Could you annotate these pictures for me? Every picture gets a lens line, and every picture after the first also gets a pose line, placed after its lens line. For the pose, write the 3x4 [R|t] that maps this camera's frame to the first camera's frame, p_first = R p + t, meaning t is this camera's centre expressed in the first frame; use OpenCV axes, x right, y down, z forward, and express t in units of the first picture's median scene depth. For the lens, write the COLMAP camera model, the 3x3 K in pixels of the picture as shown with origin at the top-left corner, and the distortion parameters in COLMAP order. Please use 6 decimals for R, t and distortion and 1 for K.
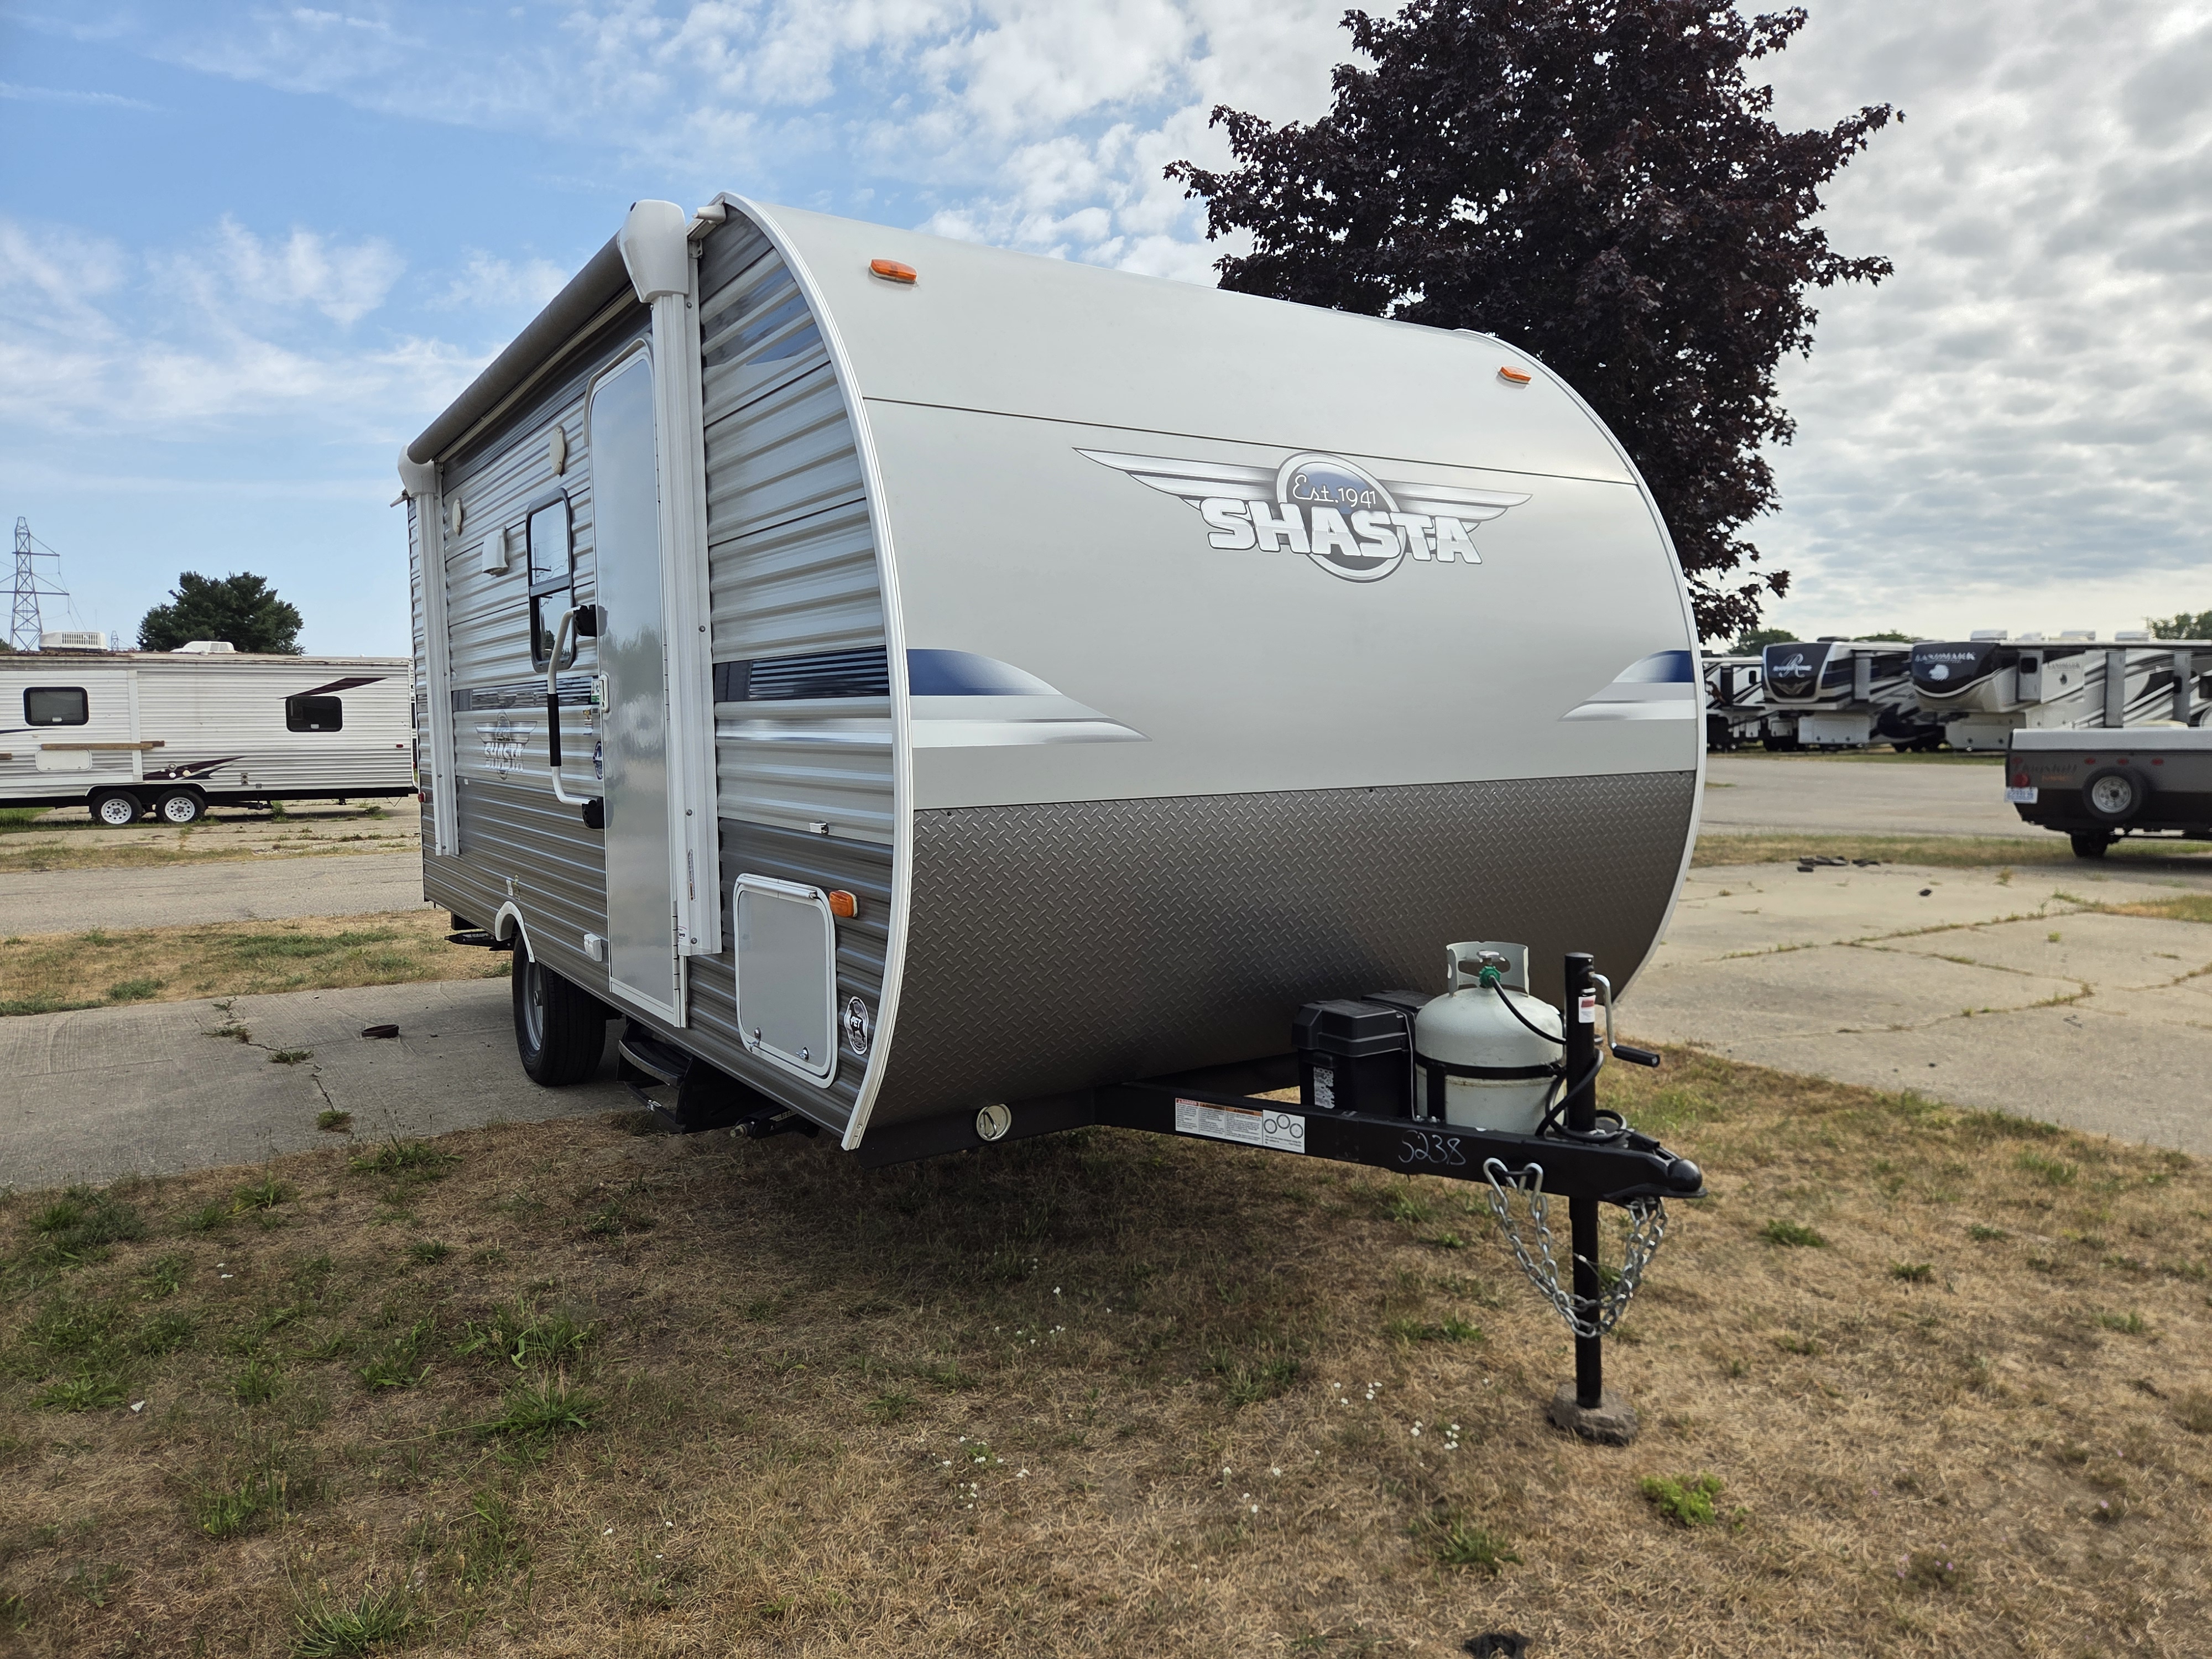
lens RADIAL K [[1540.9, 0, 1111.9], [0, 1540.9, 830.3], [0, 0, 1]] dist [0.016748, -0.001977]
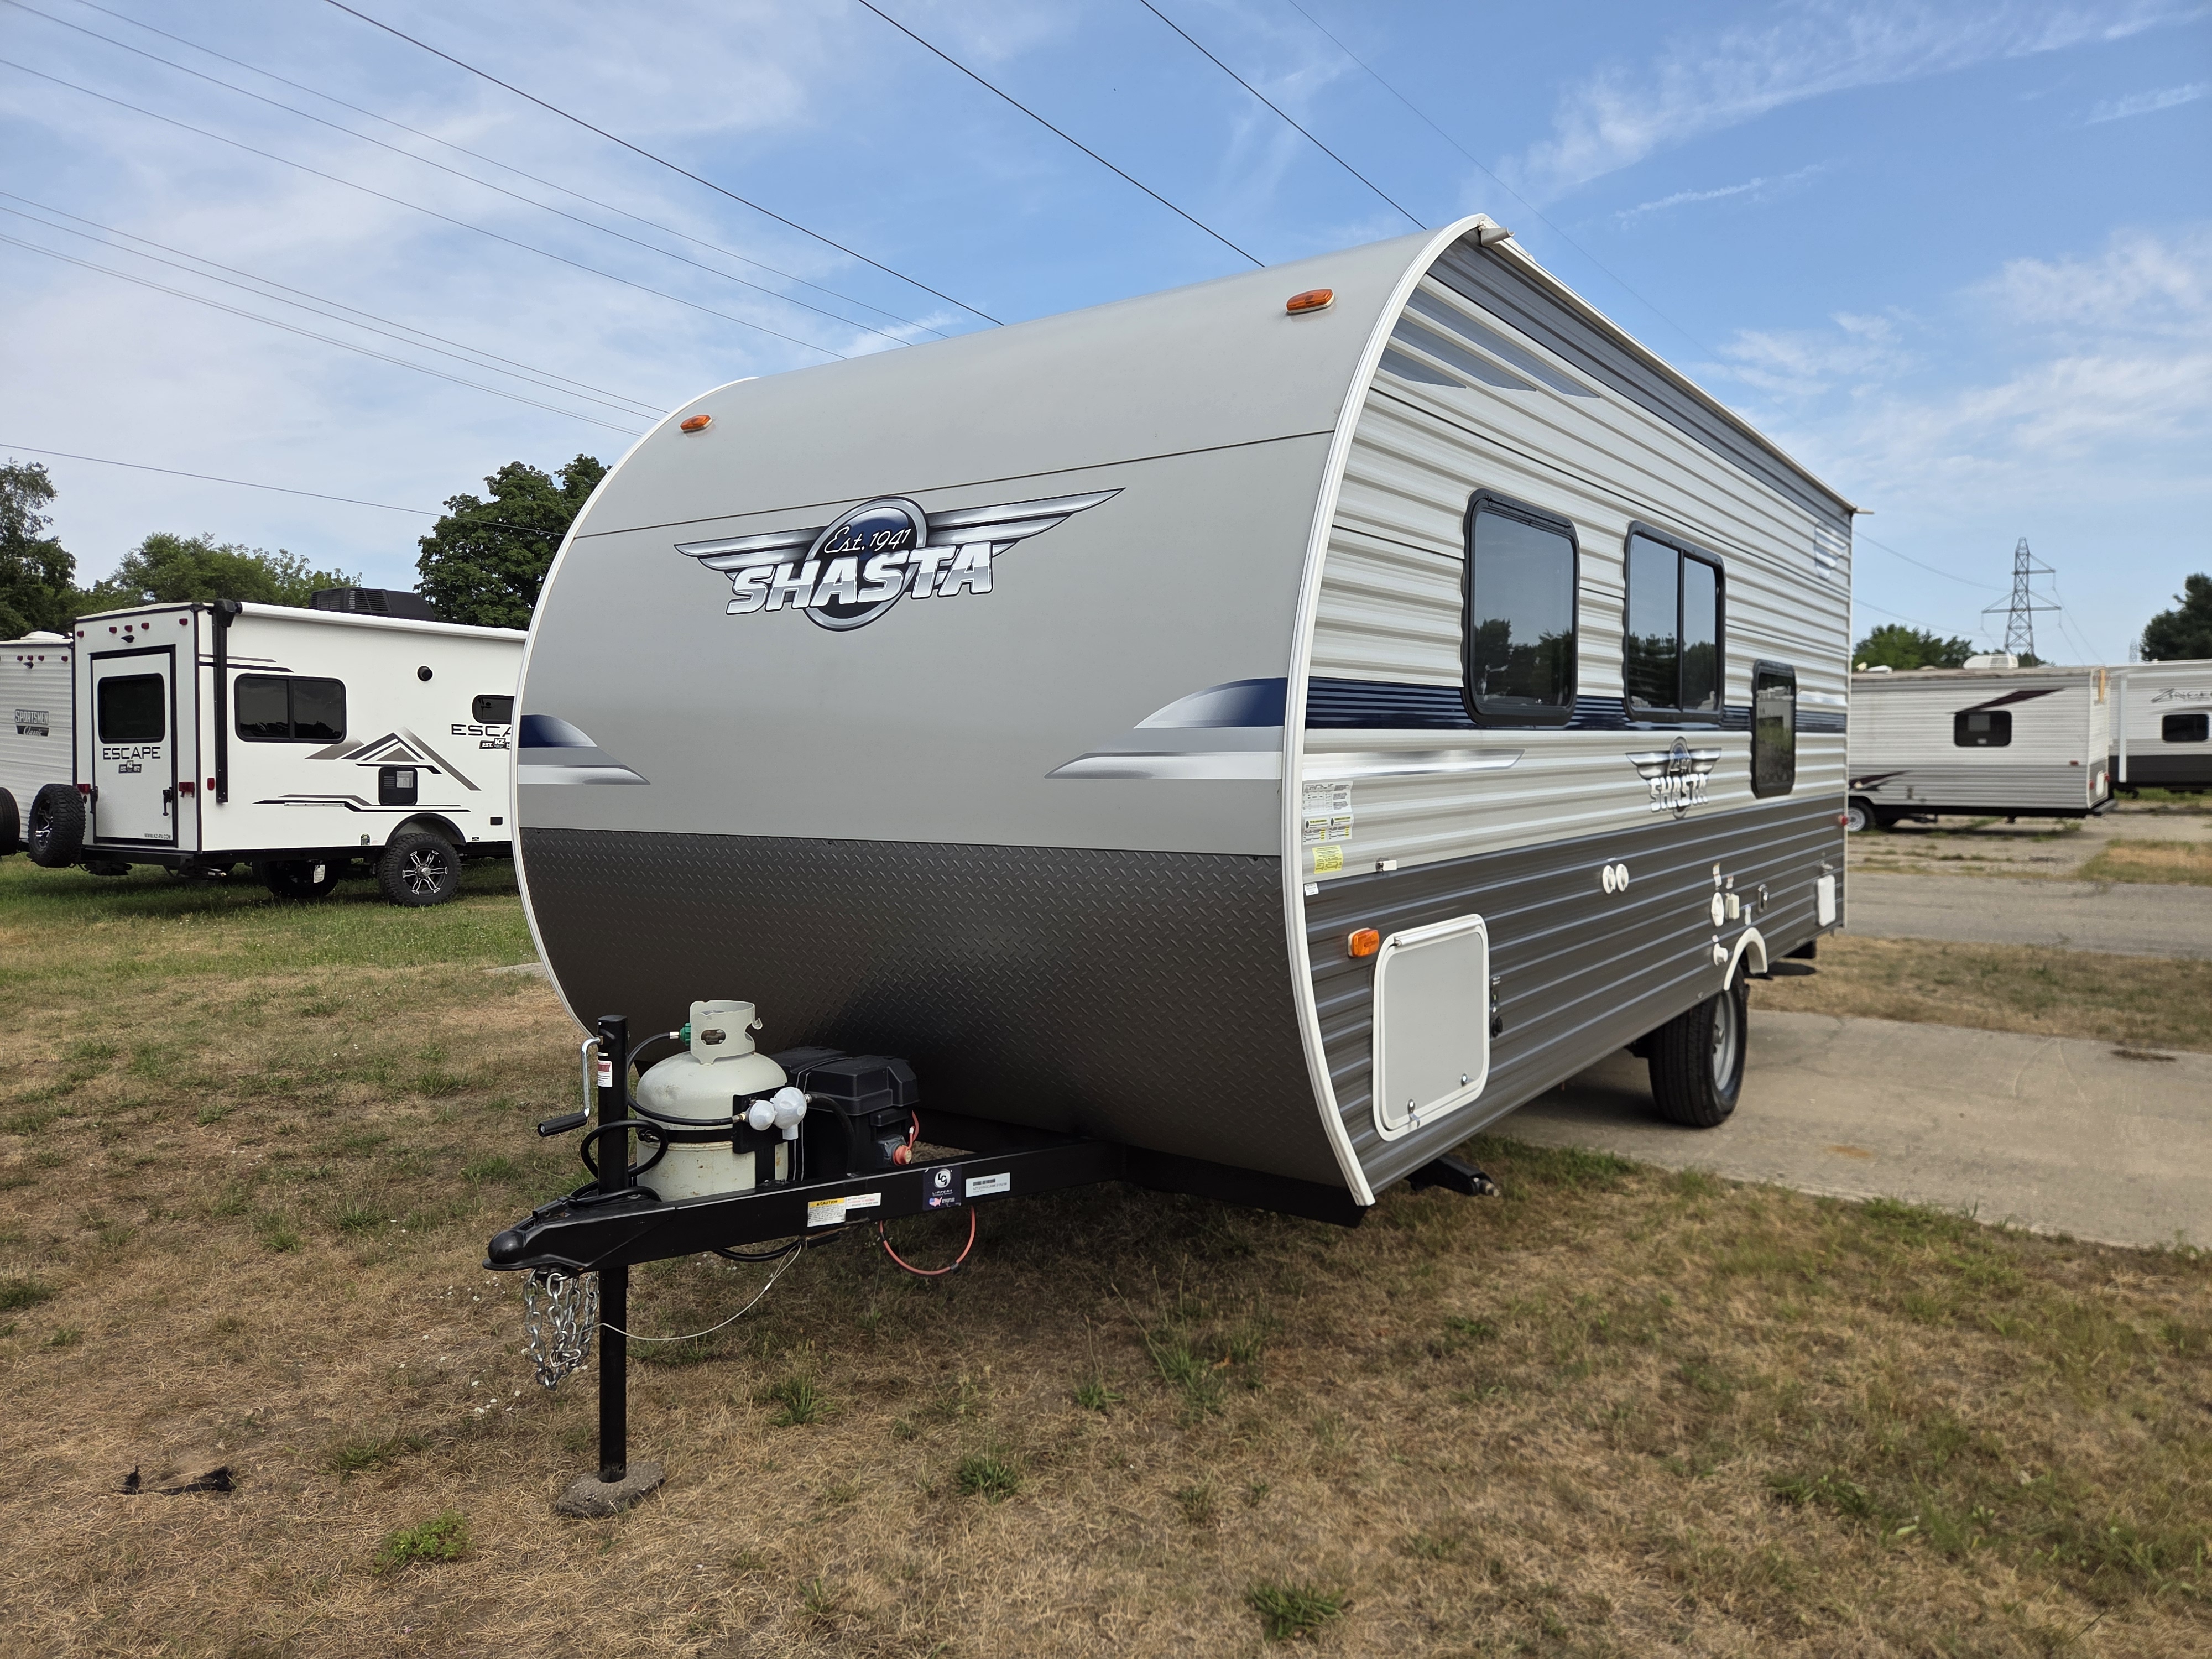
lens RADIAL K [[1540.9, 0, 1111.9], [0, 1540.9, 830.3], [0, 0, 1]] dist [0.016748, -0.001977]
pose [[0.350655, 0.061840, -0.934461, 0.229644], [-0.066215, 0.996957, 0.041129, -0.017051], [0.934161, 0.047453, 0.353683, 0.163219]]
